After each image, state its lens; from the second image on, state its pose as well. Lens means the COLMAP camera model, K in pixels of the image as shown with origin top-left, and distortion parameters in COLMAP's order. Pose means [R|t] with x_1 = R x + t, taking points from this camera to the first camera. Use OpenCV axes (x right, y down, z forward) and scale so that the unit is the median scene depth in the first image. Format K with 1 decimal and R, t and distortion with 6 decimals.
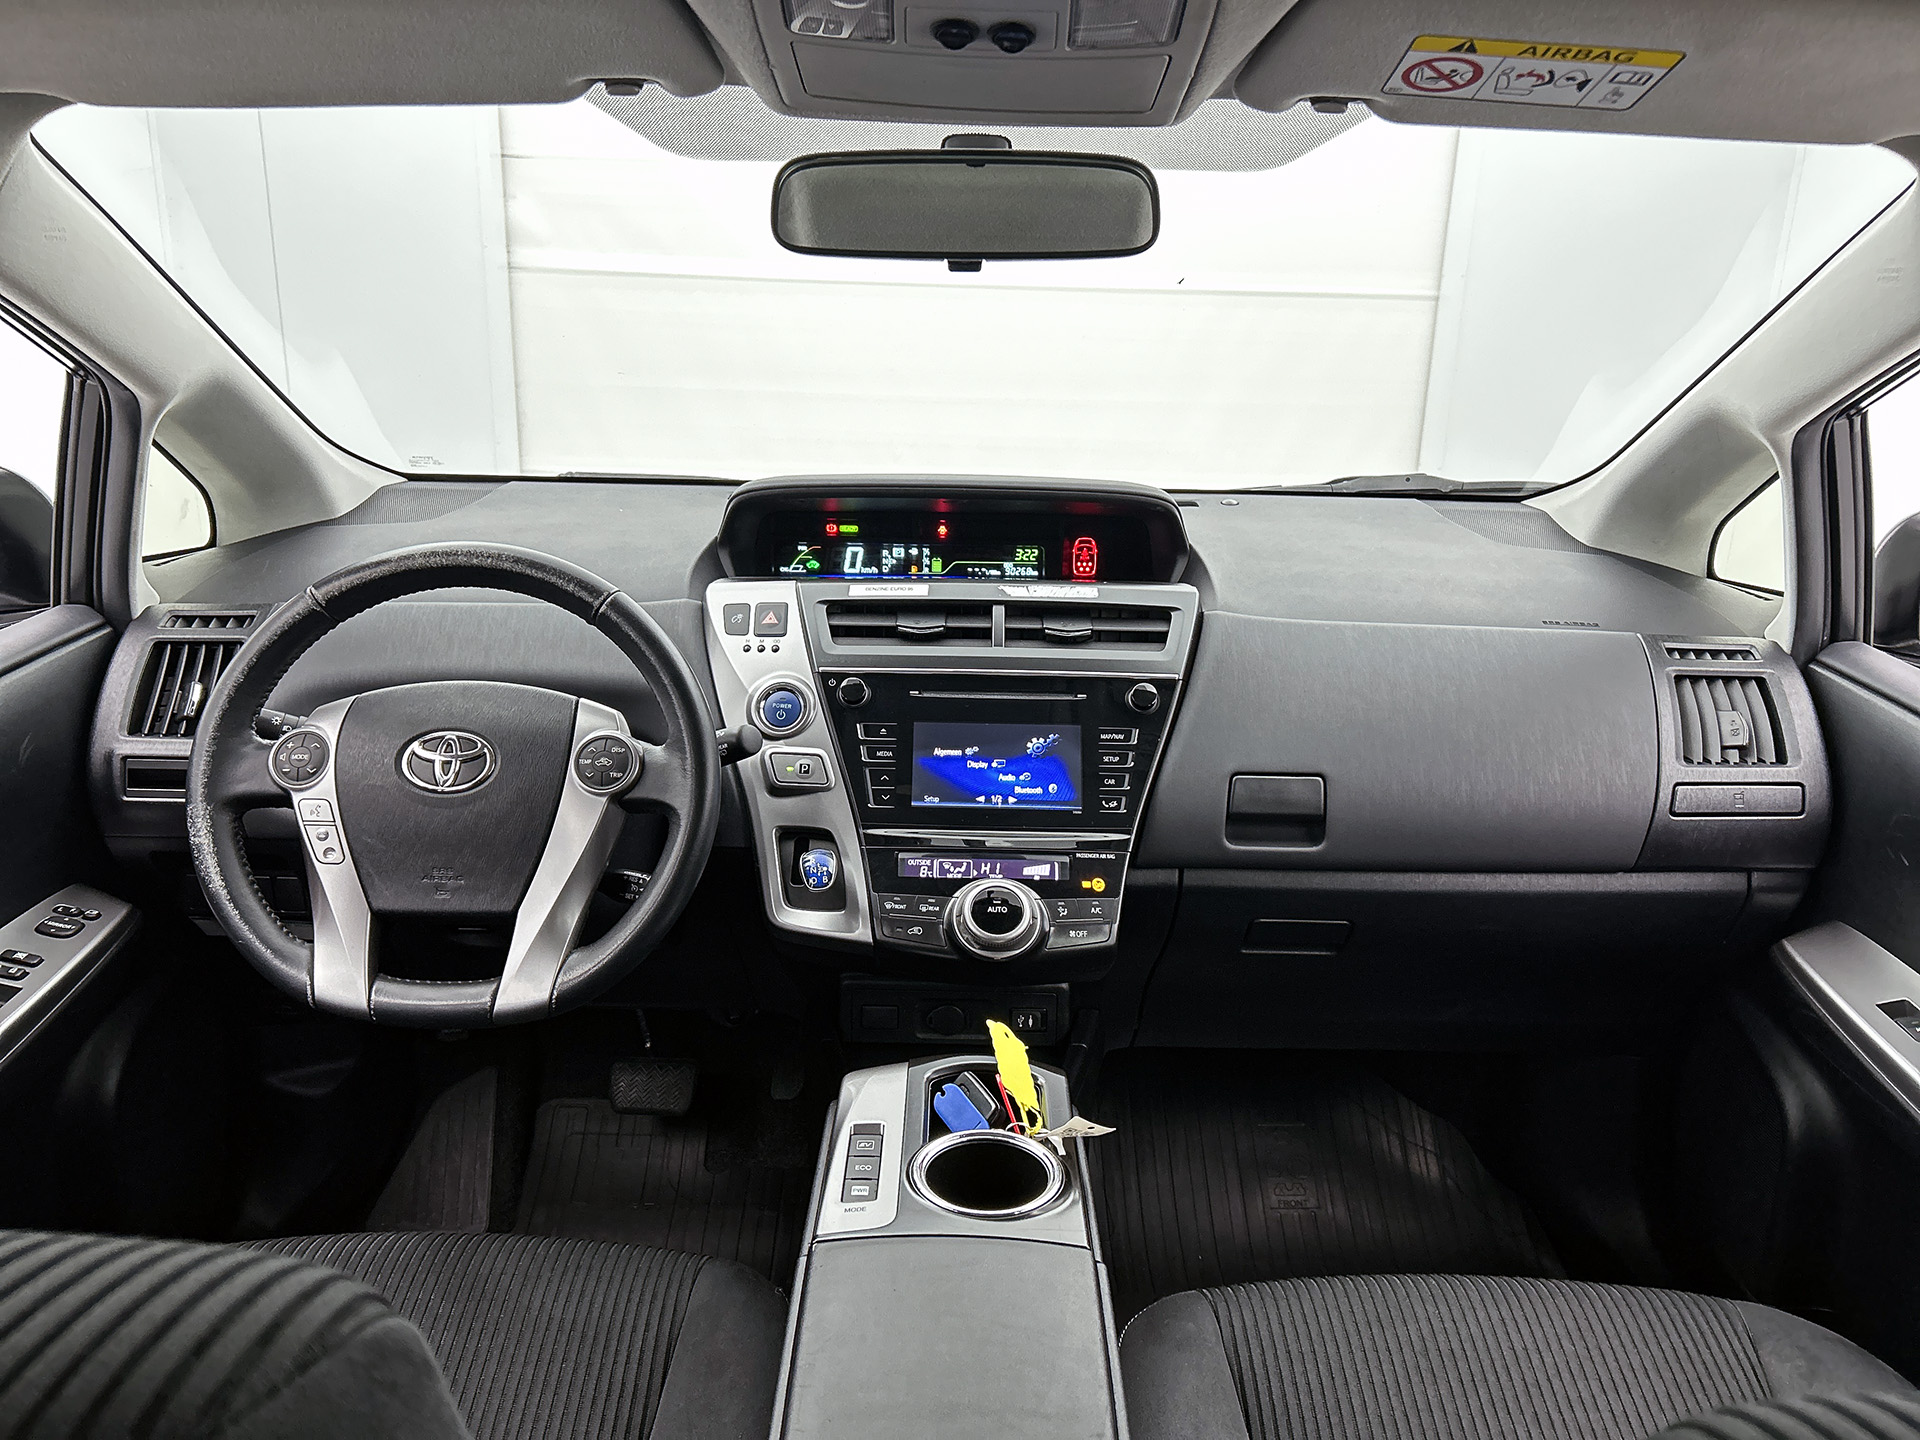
lens RADIAL K [[1382.8, 0, 959.8], [0, 1382.8, 768.2], [0, 0, 1]] dist [0.080276, -0.142921]
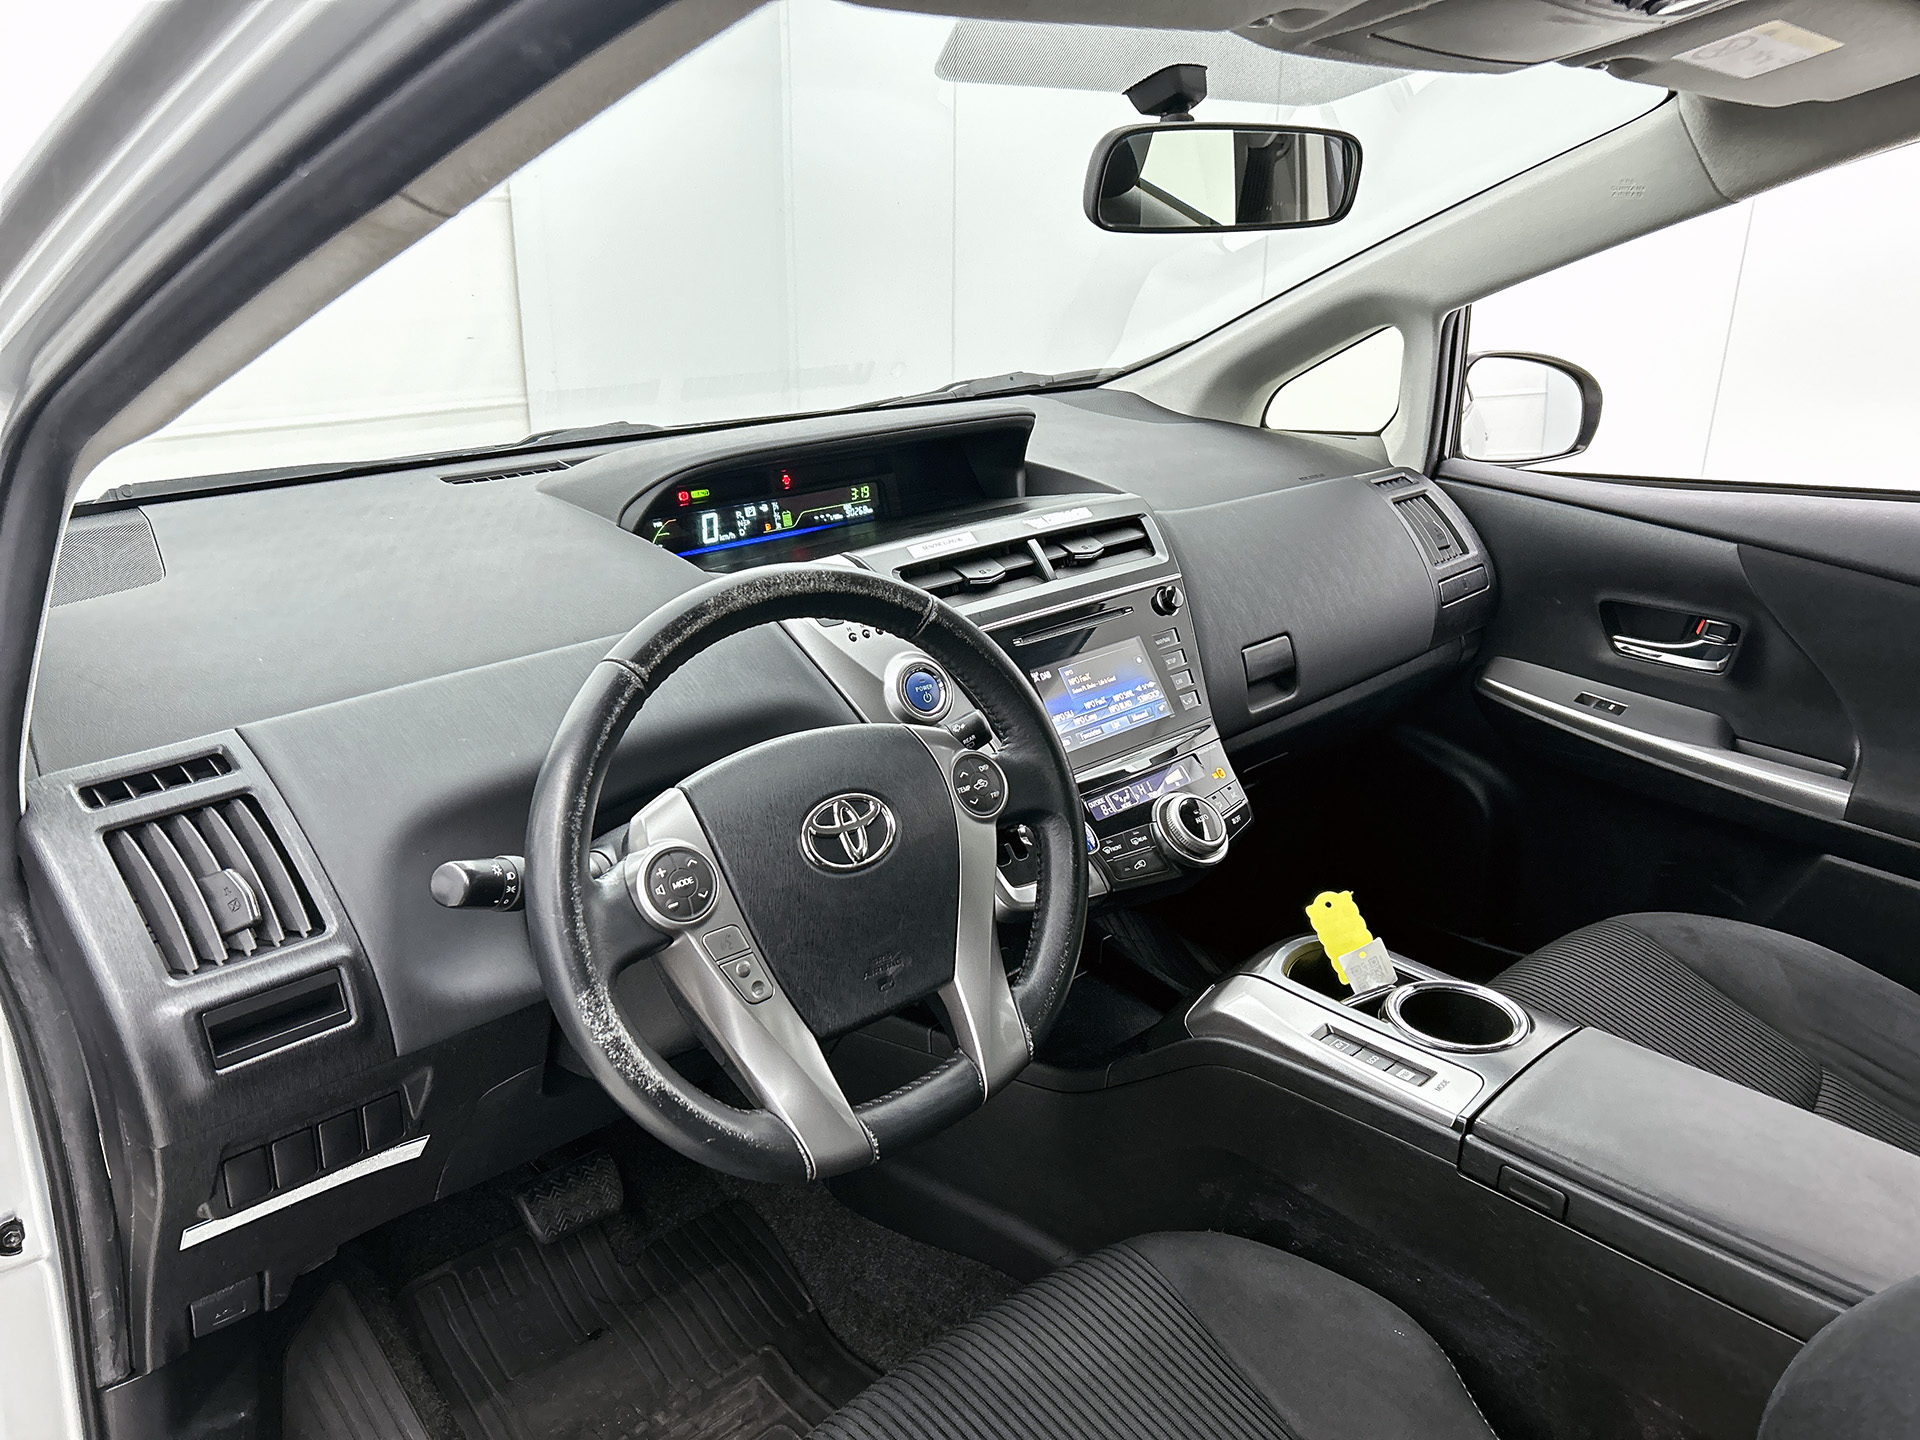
lens RADIAL K [[1423.6, 0, 960.0], [0, 1423.6, 720.0], [0, 0, 1]] dist [0.074802, -0.000419]
pose [[0.721330, -0.253609, 0.644489, -0.720062], [0.231198, 0.965340, 0.121102, -0.131940], [-0.652863, 0.061651, 0.754963, 0.272572]]
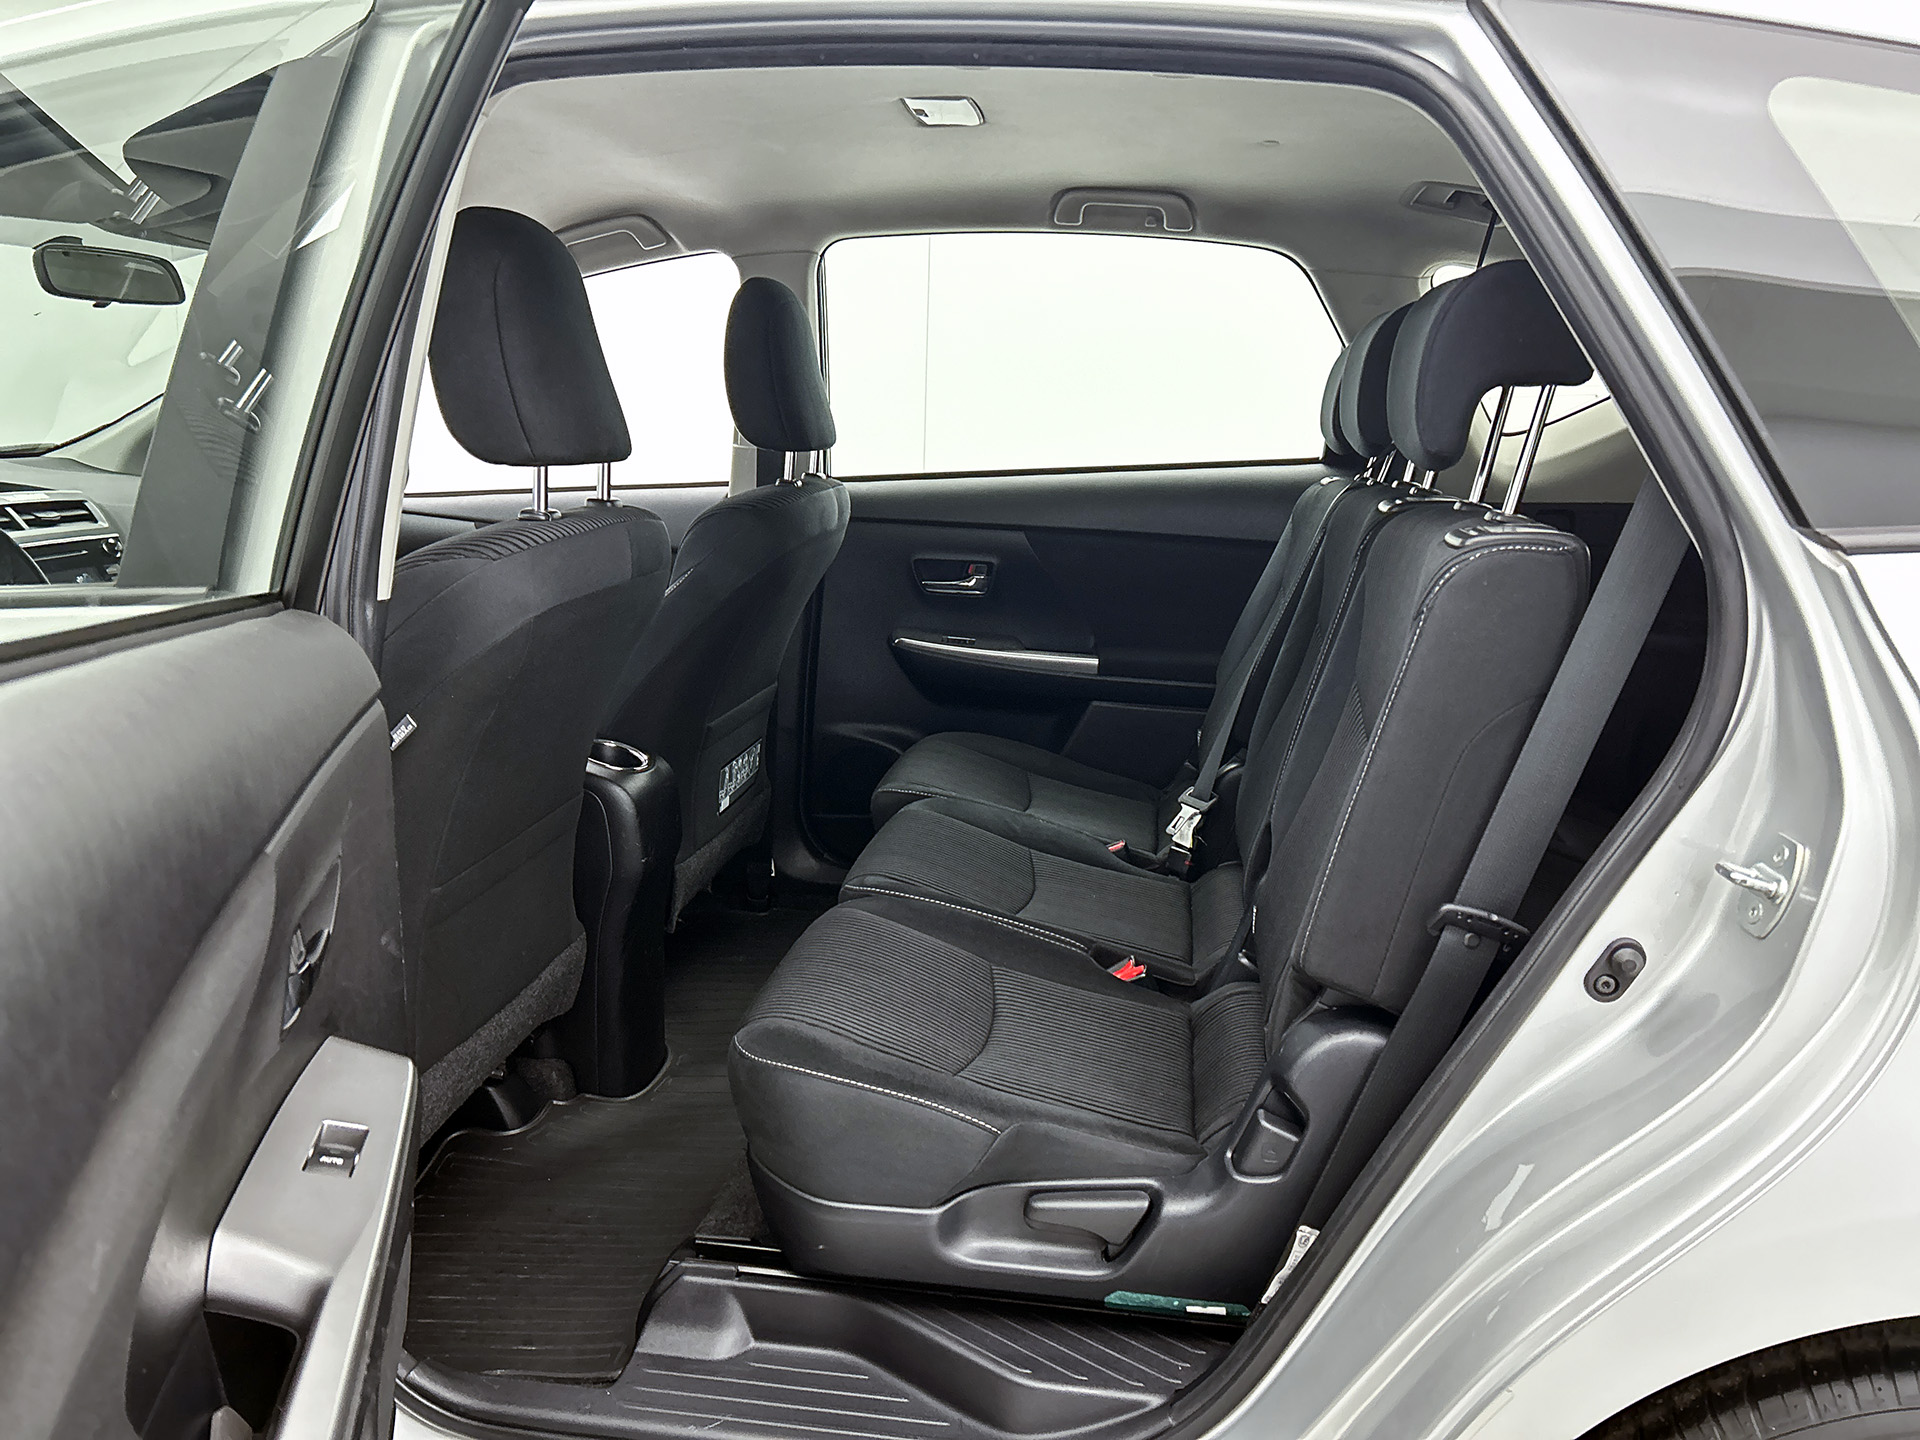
lens RADIAL K [[1446.0, 0, 952.2], [0, 1446.0, 721.4], [0, 0, 1]] dist [0.044588, -0.071228]
pose [[0.149084, -0.229786, 0.961755, -1.508123], [0.297823, 0.937895, 0.177919, 0.141688], [-0.942908, 0.259908, 0.208261, -0.314559]]
